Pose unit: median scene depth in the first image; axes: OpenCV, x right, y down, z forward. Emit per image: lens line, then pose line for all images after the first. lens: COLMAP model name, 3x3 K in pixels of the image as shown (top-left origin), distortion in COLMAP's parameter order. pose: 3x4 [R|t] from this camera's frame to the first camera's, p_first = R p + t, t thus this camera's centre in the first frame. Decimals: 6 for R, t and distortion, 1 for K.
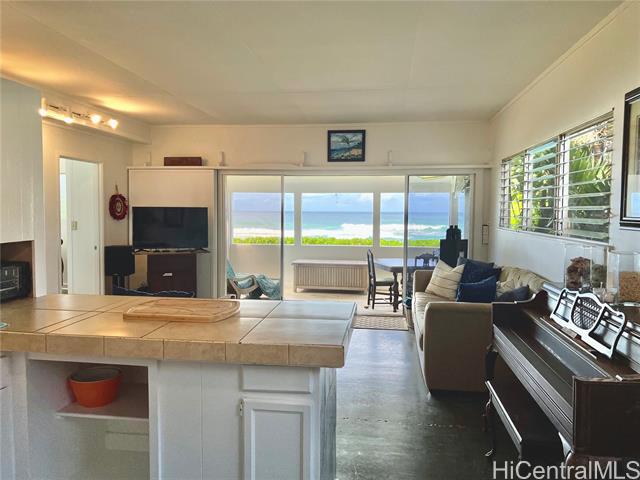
lens RADIAL K [[480.7, 0, 320.2], [0, 480.7, 237.7], [0, 0, 1]] dist [0.041757, -0.004885]
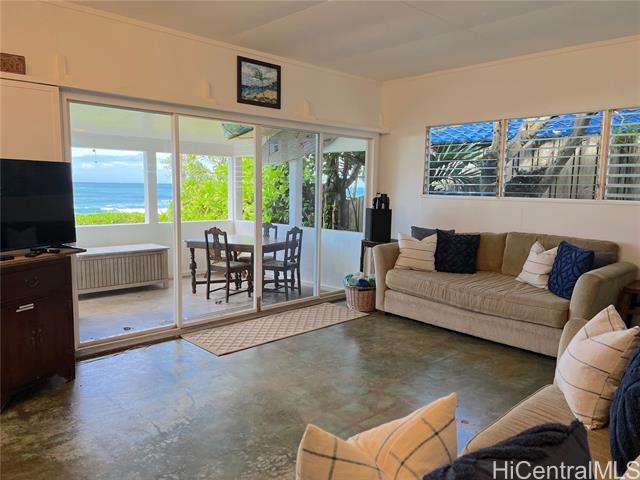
lens RADIAL K [[480.7, 0, 320.6], [0, 480.7, 242.3], [0, 0, 1]] dist [0.041757, -0.004885]
pose [[0.615137, -0.092395, 0.782988, -0.476372], [0.033072, 0.995259, 0.091462, -0.017717], [-0.787727, -0.030366, 0.615276, 0.476131]]
